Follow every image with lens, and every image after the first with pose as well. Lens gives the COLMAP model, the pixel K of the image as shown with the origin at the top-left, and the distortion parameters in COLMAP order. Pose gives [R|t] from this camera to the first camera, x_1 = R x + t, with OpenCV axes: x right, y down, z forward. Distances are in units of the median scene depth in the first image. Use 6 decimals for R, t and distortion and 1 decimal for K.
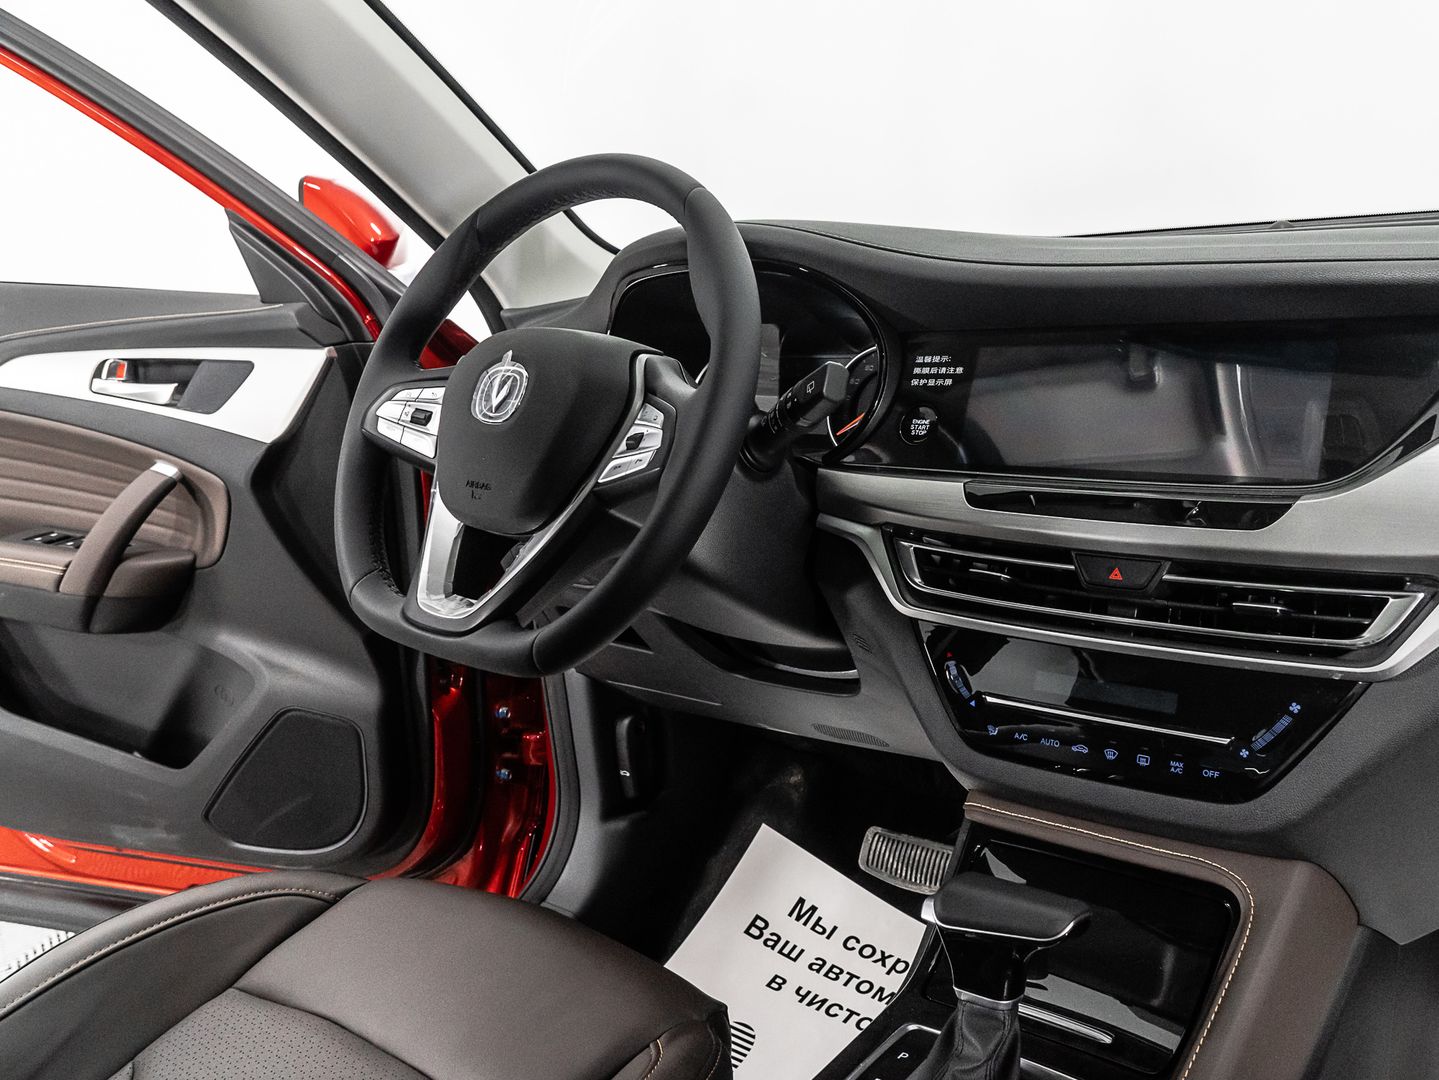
lens RADIAL K [[1203.8, 0, 810.4], [0, 1203.8, 538.1], [0, 0, 1]] dist [-0.007952, -0.000327]
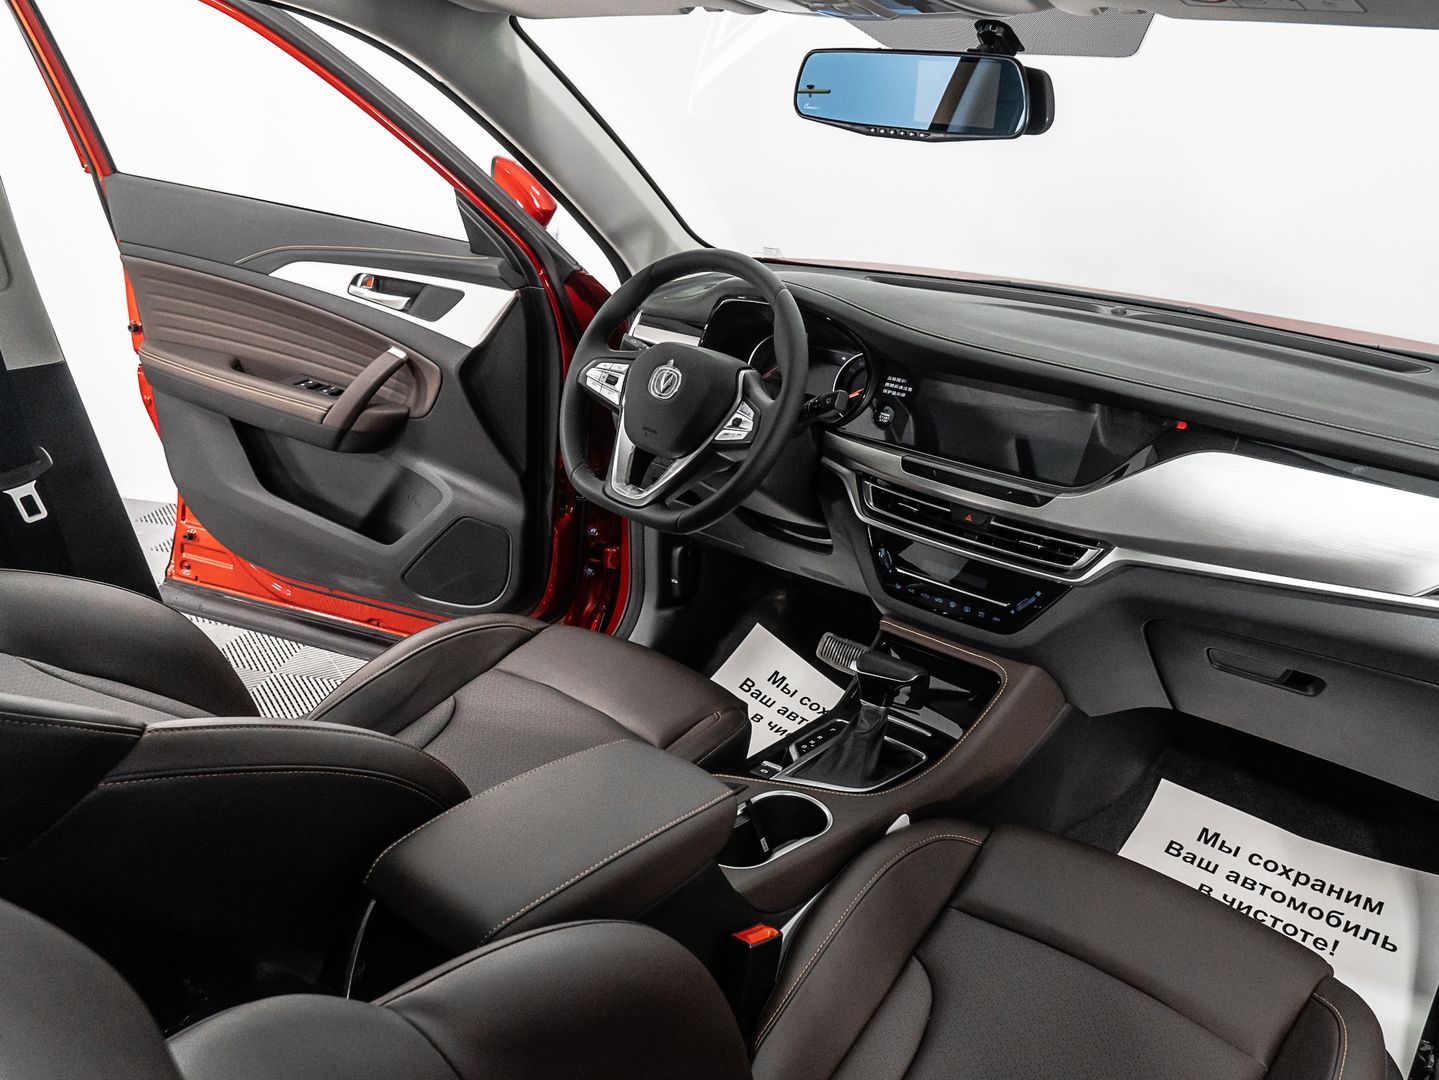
lens RADIAL K [[1247.4, 0, 719.7], [0, 1247.4, 582.7], [0, 0, 1]] dist [0.001752, 0.001903]
pose [[0.992563, 0.117595, -0.031472, -0.057646], [-0.109675, 0.976025, 0.188008, -0.151106], [0.052826, -0.183158, 0.981663, -0.780525]]
